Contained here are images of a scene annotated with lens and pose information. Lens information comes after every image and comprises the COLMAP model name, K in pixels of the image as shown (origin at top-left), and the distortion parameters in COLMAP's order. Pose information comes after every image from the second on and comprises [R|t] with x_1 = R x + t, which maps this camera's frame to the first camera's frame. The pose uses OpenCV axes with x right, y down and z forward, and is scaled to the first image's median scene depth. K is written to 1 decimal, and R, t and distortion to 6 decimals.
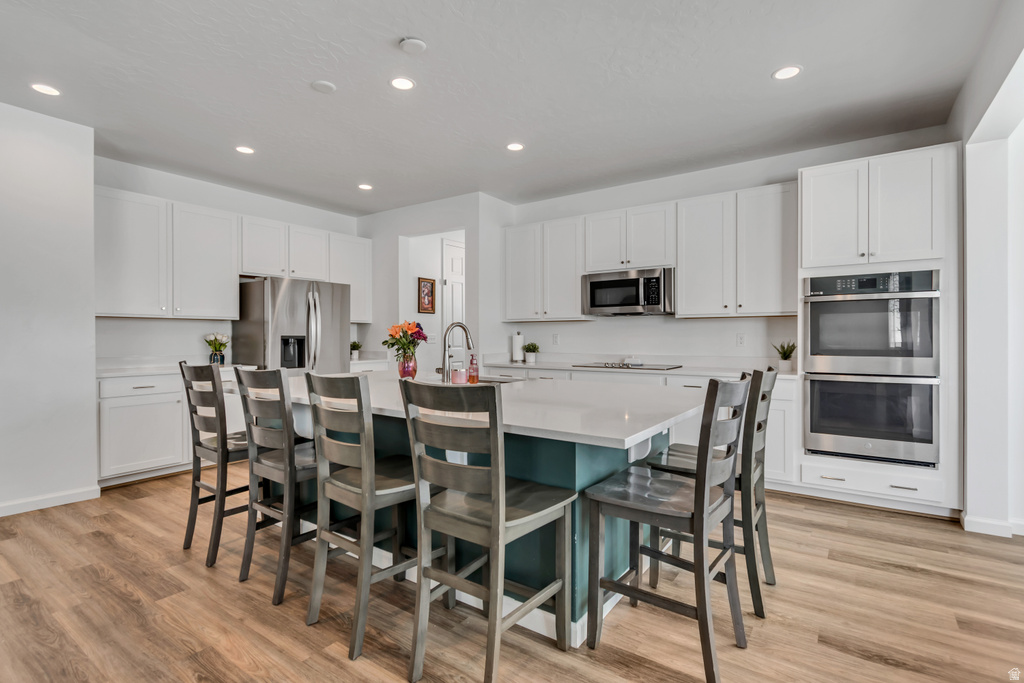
lens RADIAL K [[496.0, 0, 507.1], [0, 496.0, 340.8], [0, 0, 1]] dist [-0.000425, -0.000485]
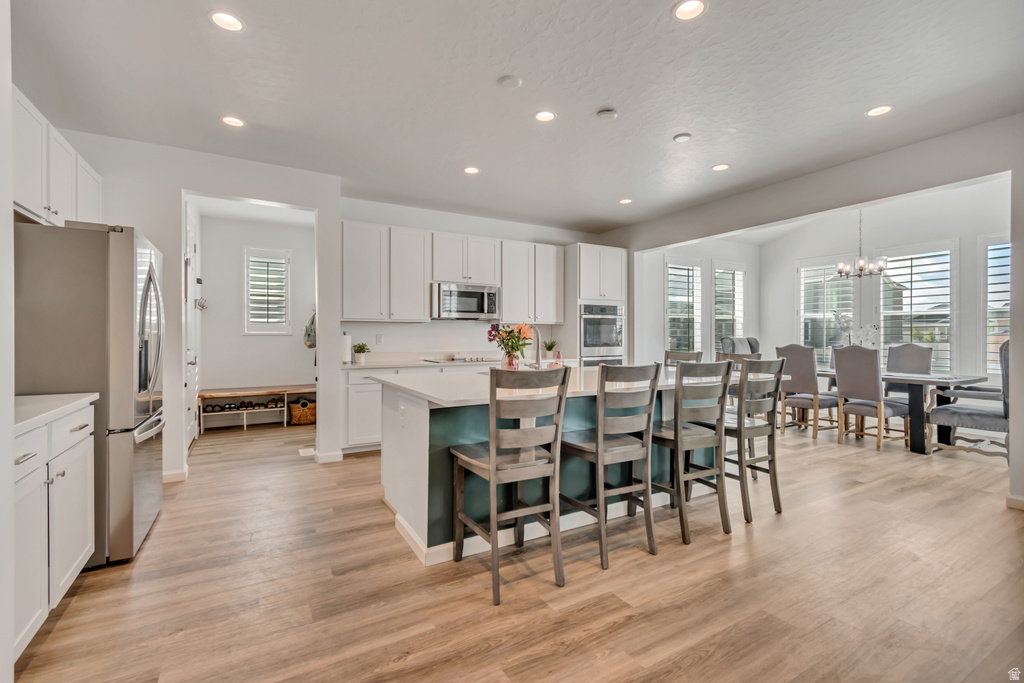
lens RADIAL K [[462.2, 0, 509.6], [0, 462.2, 339.5], [0, 0, 1]] dist [0.000365, 0.000077]
pose [[0.415135, -0.007480, 0.909729, -1.207182], [0.007434, 0.999961, 0.004829, -0.010506], [-0.909729, 0.004759, 0.415174, 0.614563]]
